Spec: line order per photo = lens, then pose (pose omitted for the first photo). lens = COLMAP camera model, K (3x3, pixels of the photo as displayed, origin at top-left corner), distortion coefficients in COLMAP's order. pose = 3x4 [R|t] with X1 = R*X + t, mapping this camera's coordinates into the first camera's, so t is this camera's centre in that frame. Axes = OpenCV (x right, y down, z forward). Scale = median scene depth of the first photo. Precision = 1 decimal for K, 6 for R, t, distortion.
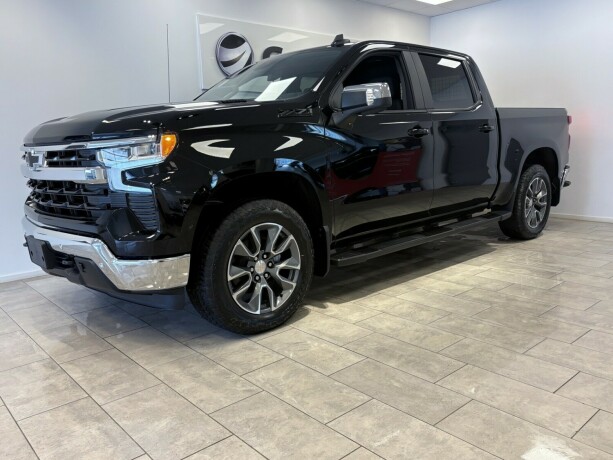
lens RADIAL K [[516.5, 0, 306.7], [0, 516.5, 228.4], [0, 0, 1]] dist [-0.011827, -0.007186]
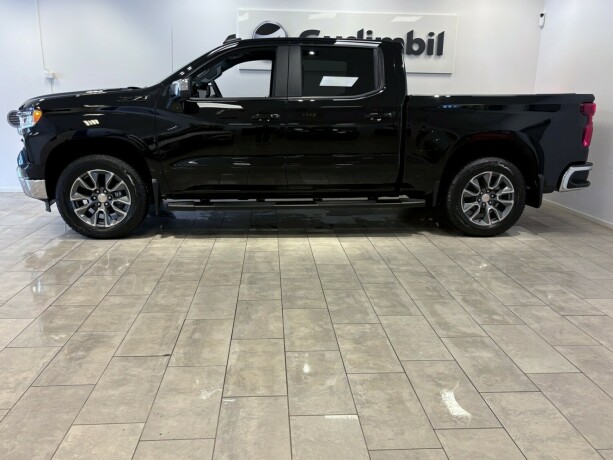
lens RADIAL K [[553.1, 0, 306.9], [0, 553.1, 232.0], [0, 0, 1]] dist [0.009763, -0.020914]
pose [[0.792528, 0.187467, -0.580307, 1.361888], [-0.145541, 0.982225, 0.118540, -0.109918], [0.592214, -0.009487, 0.805725, 0.011472]]
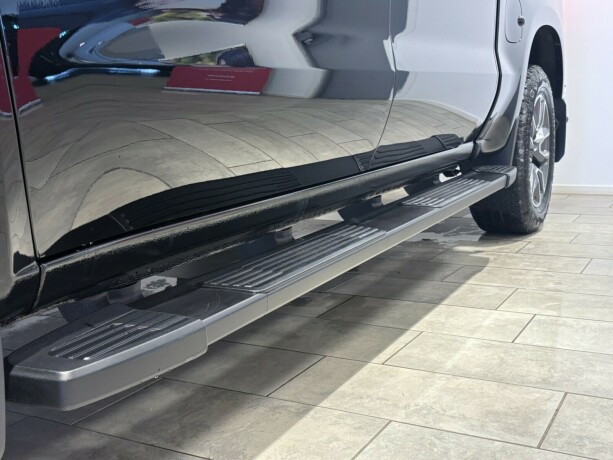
lens RADIAL K [[739.8, 0, 306.6], [0, 739.8, 231.8], [0, 0, 1]] dist [0.009709, 0.000000]
pose [[0.946231, -0.059613, 0.317951, 0.069033], [0.063836, 0.997956, -0.002869, 0.017901], [-0.317130, 0.023011, 0.948103, 0.787329]]
